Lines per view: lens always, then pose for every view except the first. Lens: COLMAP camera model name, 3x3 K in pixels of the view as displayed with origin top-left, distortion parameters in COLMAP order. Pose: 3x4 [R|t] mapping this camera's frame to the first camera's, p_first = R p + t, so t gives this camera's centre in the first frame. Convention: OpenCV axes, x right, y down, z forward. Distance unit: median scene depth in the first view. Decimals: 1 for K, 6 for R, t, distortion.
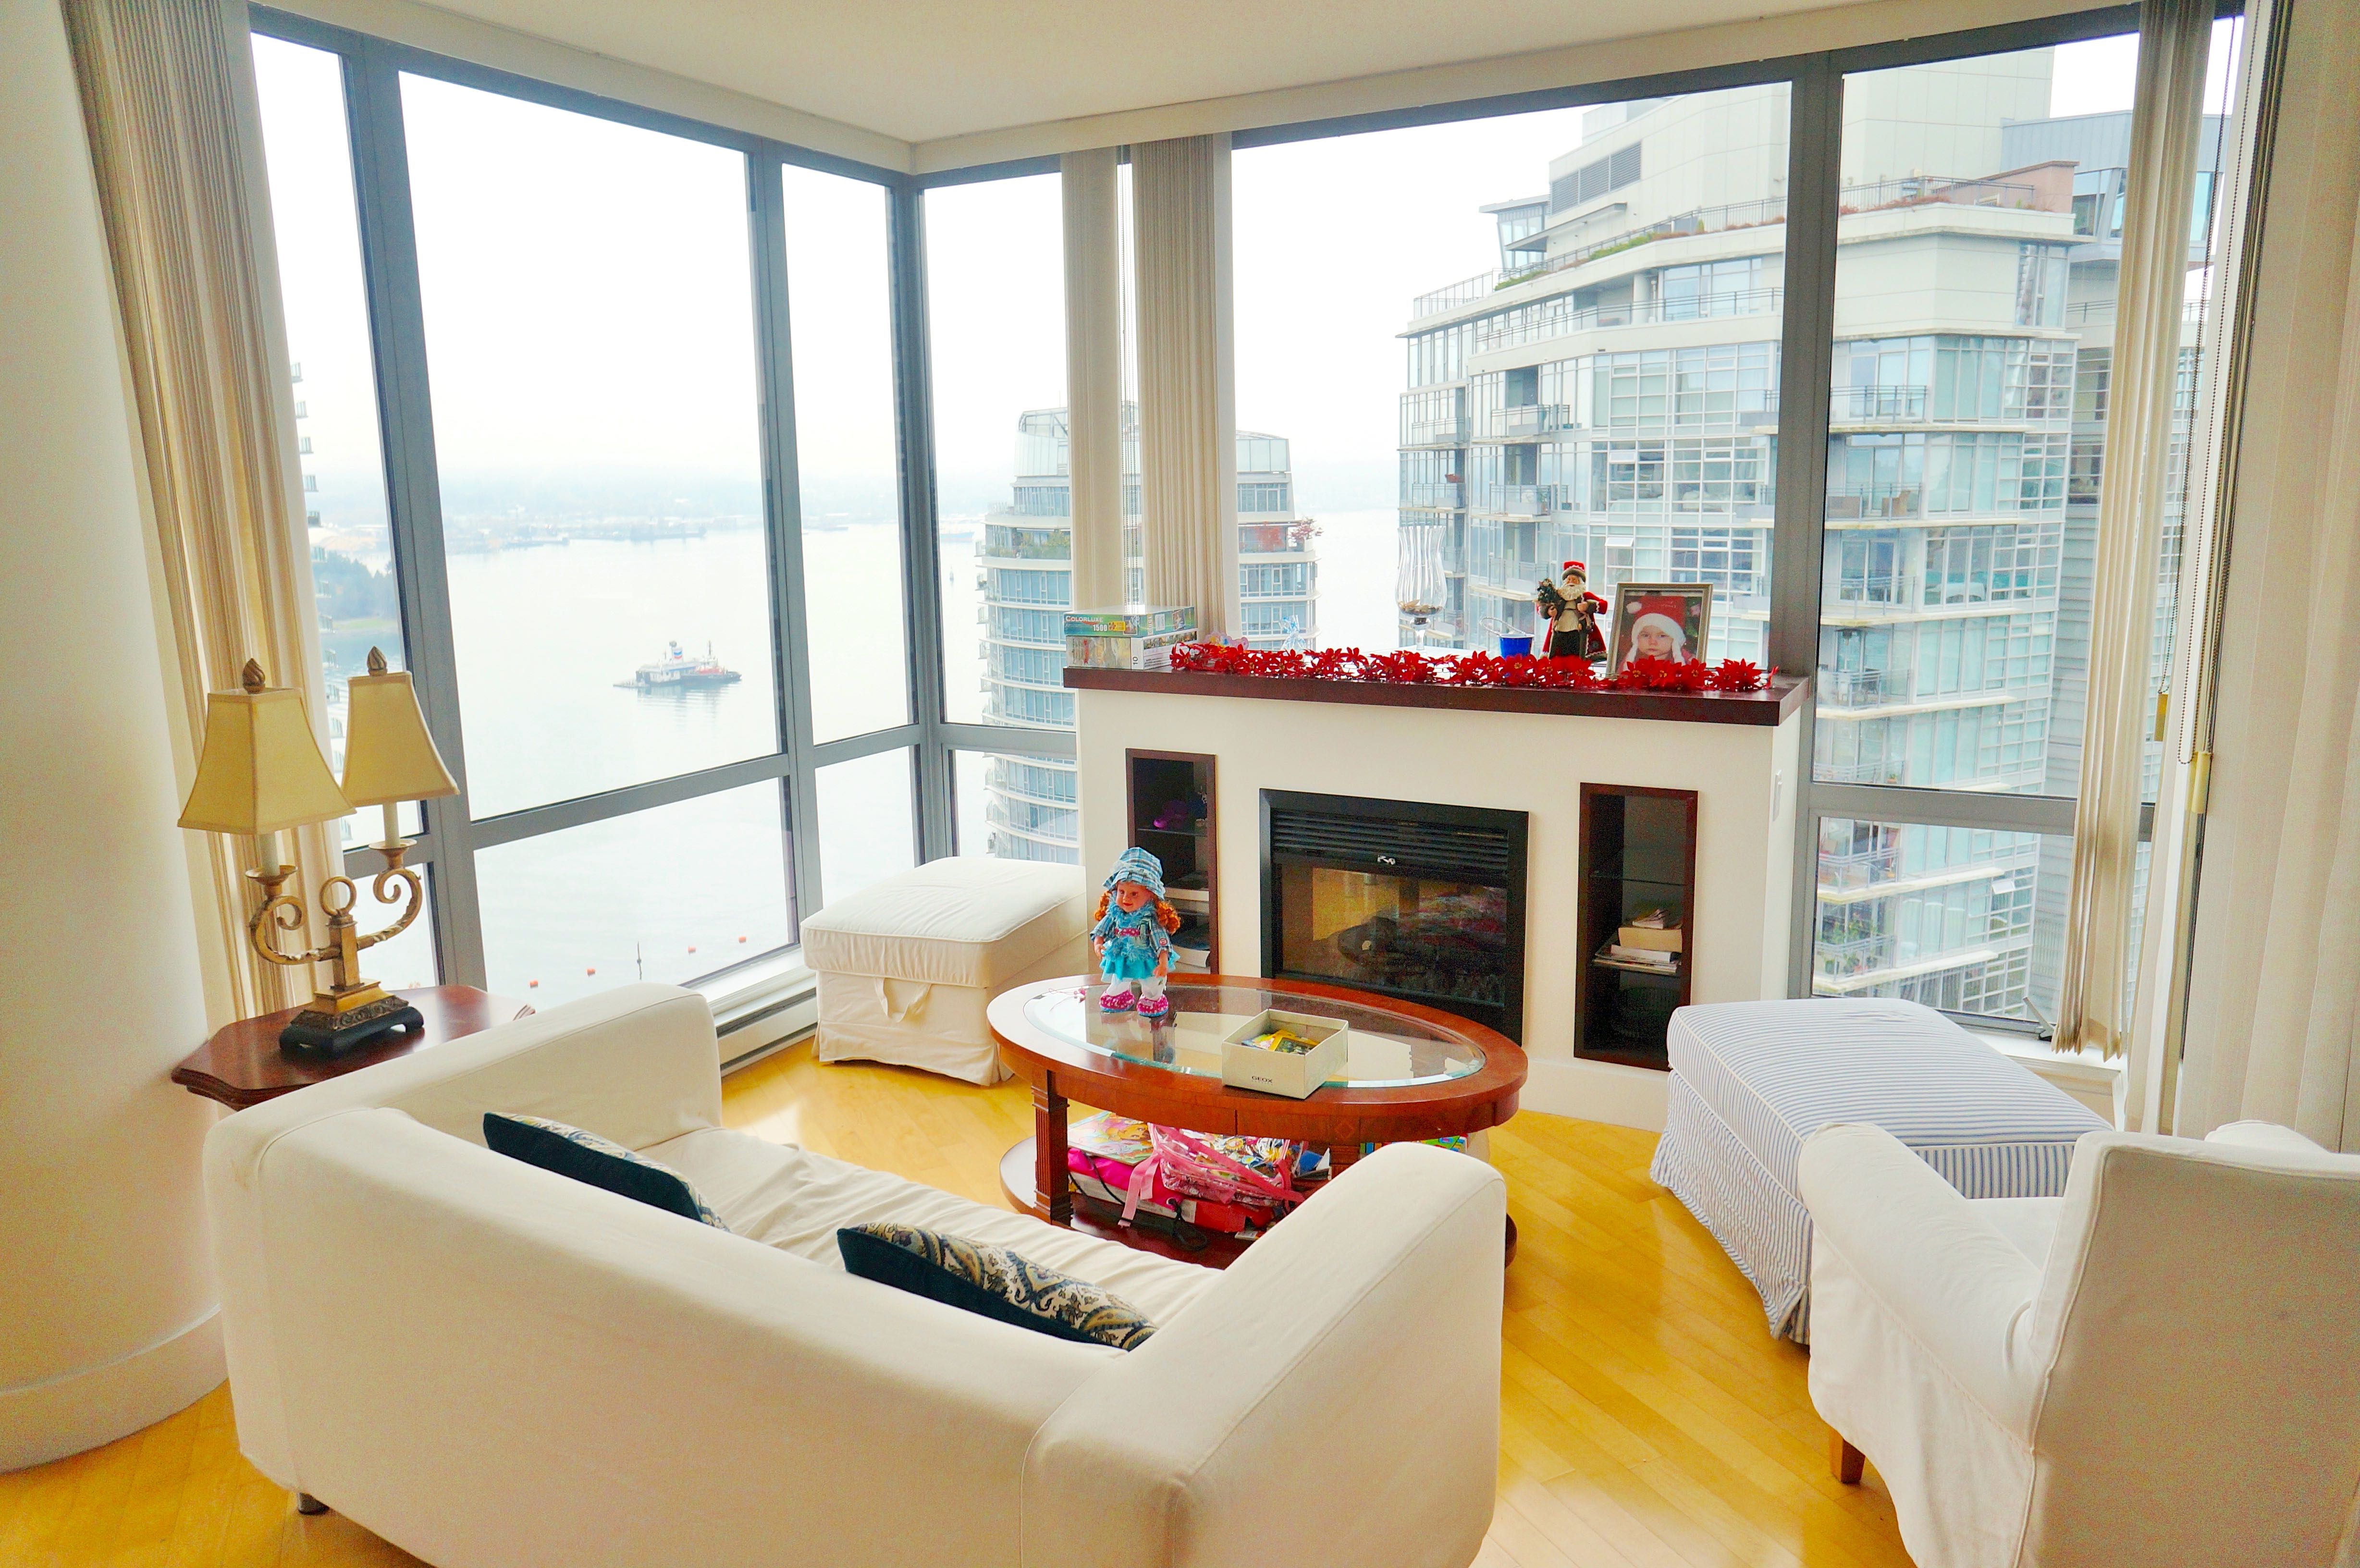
lens RADIAL K [[1587.5, 0, 1210.7], [0, 1587.5, 766.9], [0, 0, 1]] dist [-0.069703, 0.090204]
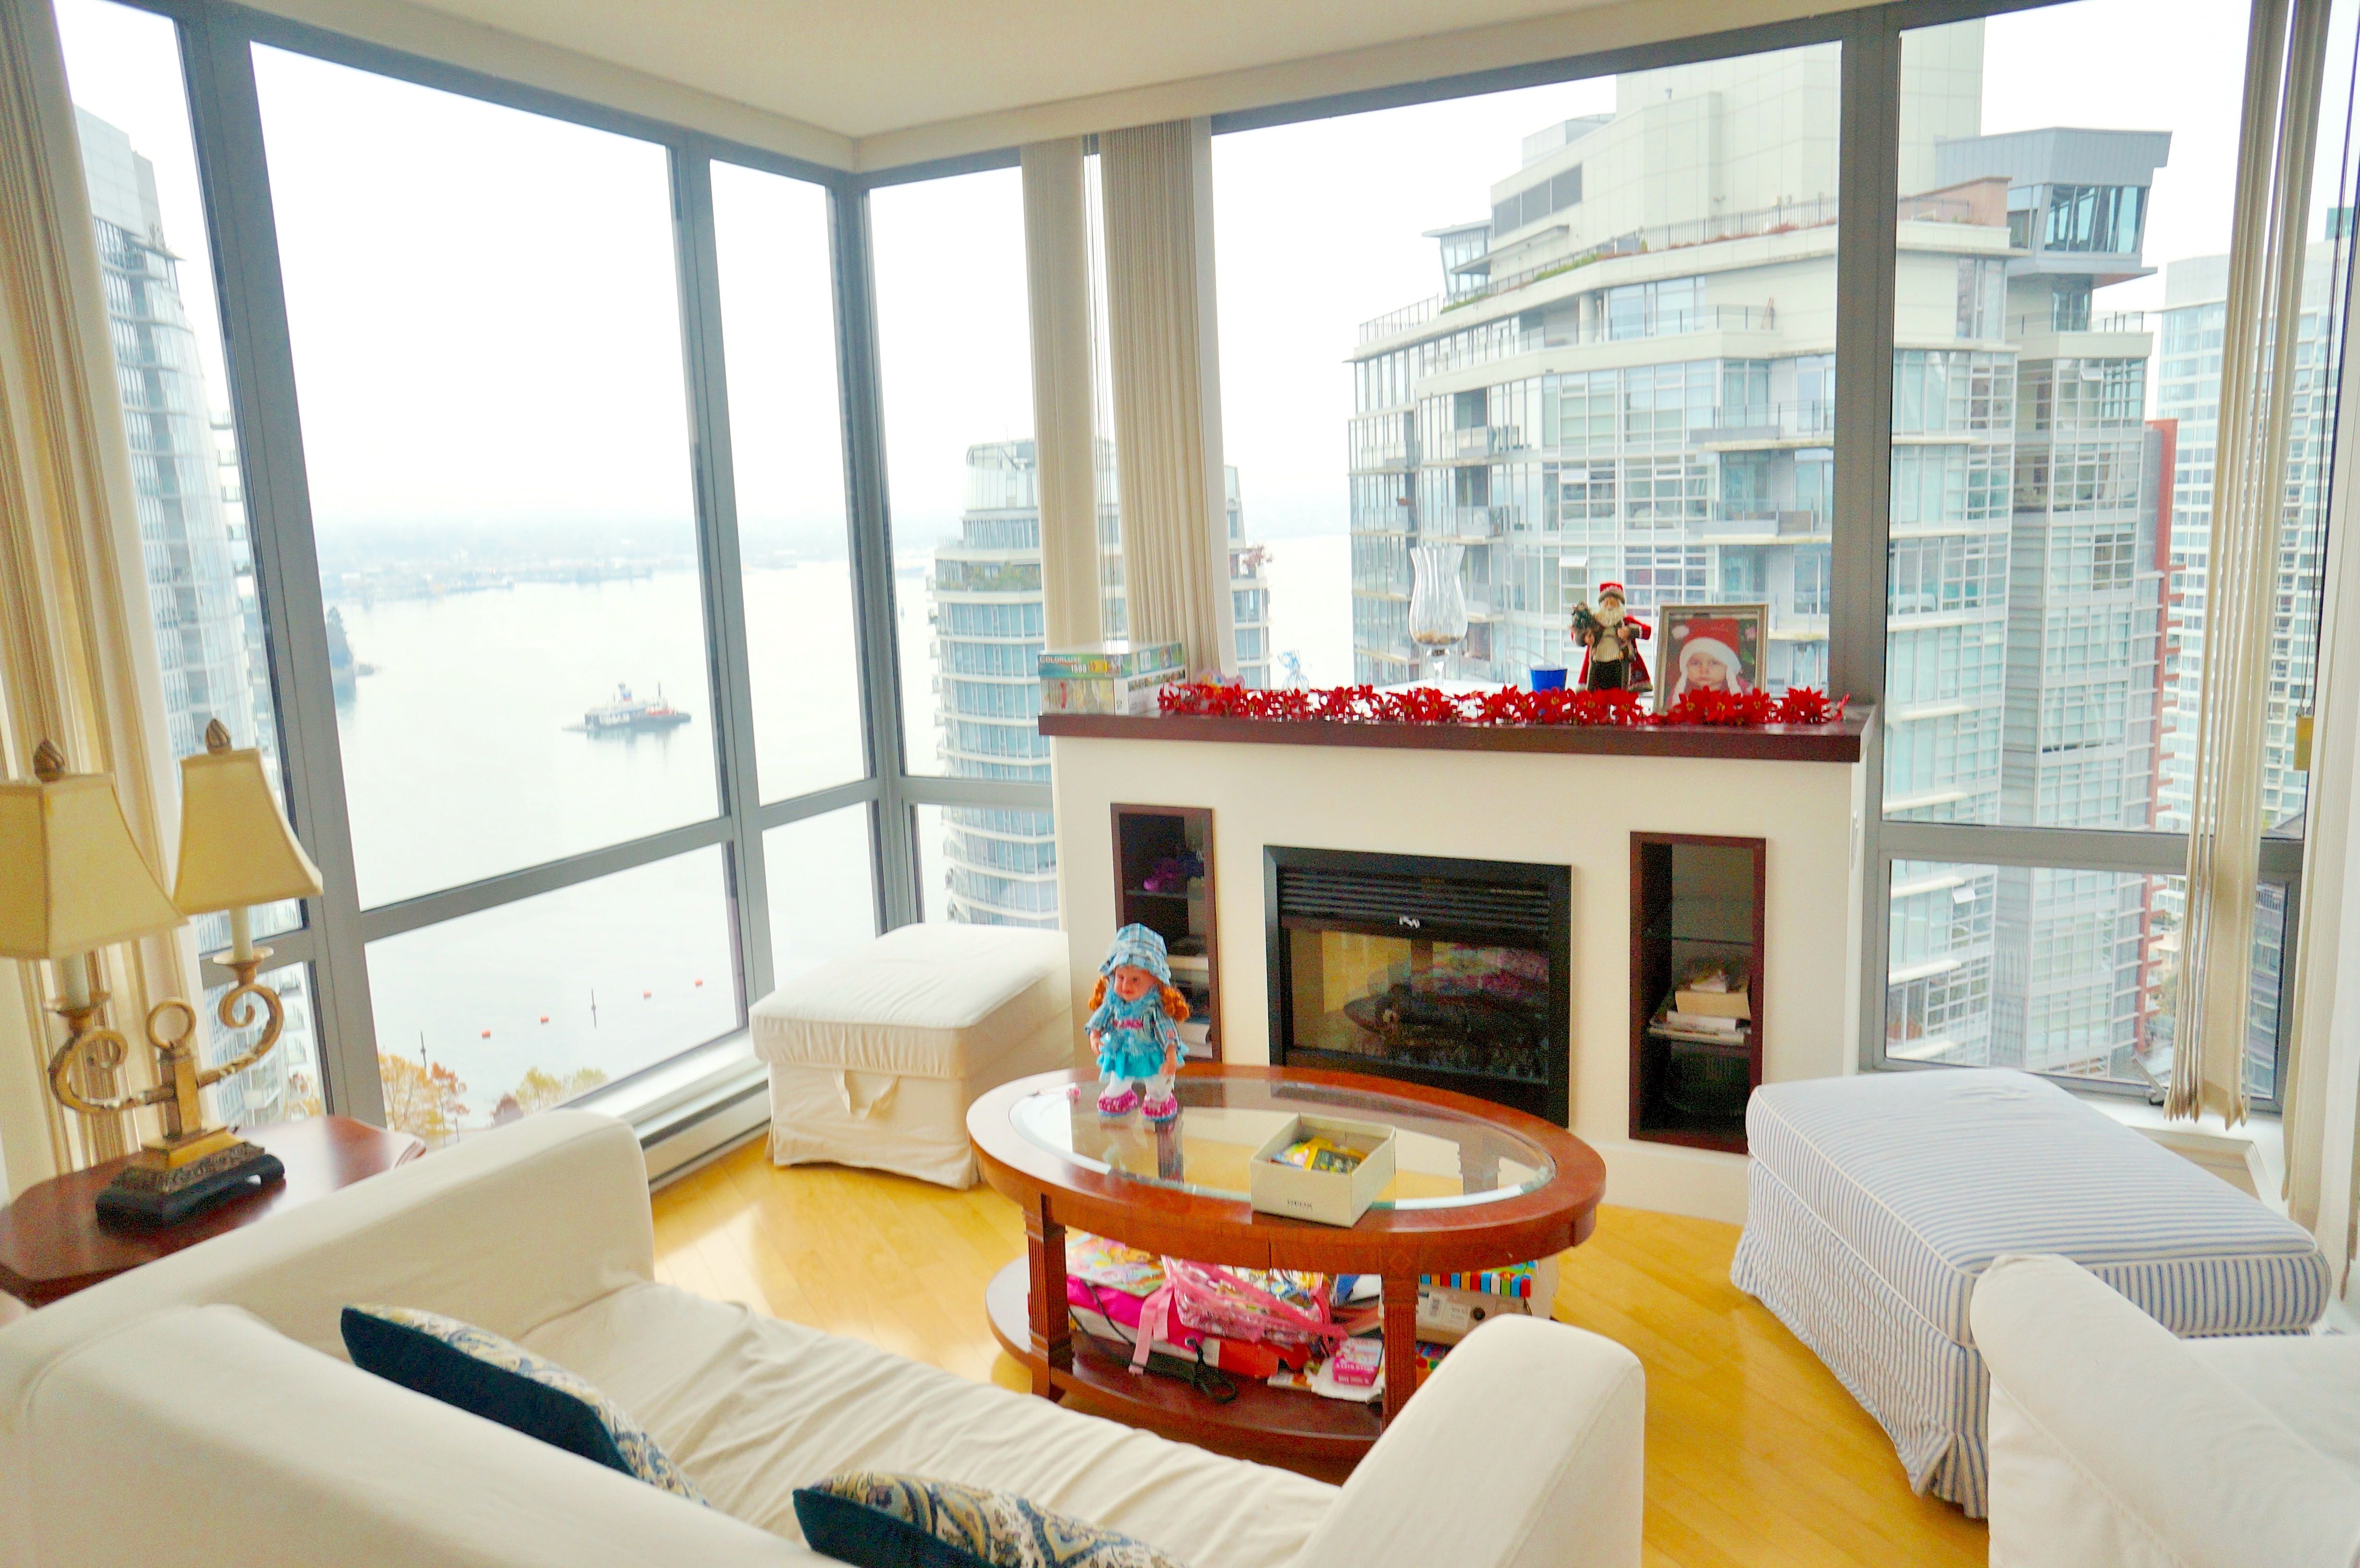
lens RADIAL K [[1587.5, 0, 1210.7], [0, 1587.5, 766.9], [0, 0, 1]] dist [-0.069703, 0.090204]
pose [[0.999263, -0.026226, 0.028041, -0.020771], [0.026719, 0.999492, -0.017362, -0.014012], [-0.027571, 0.018099, 0.999456, 0.100351]]
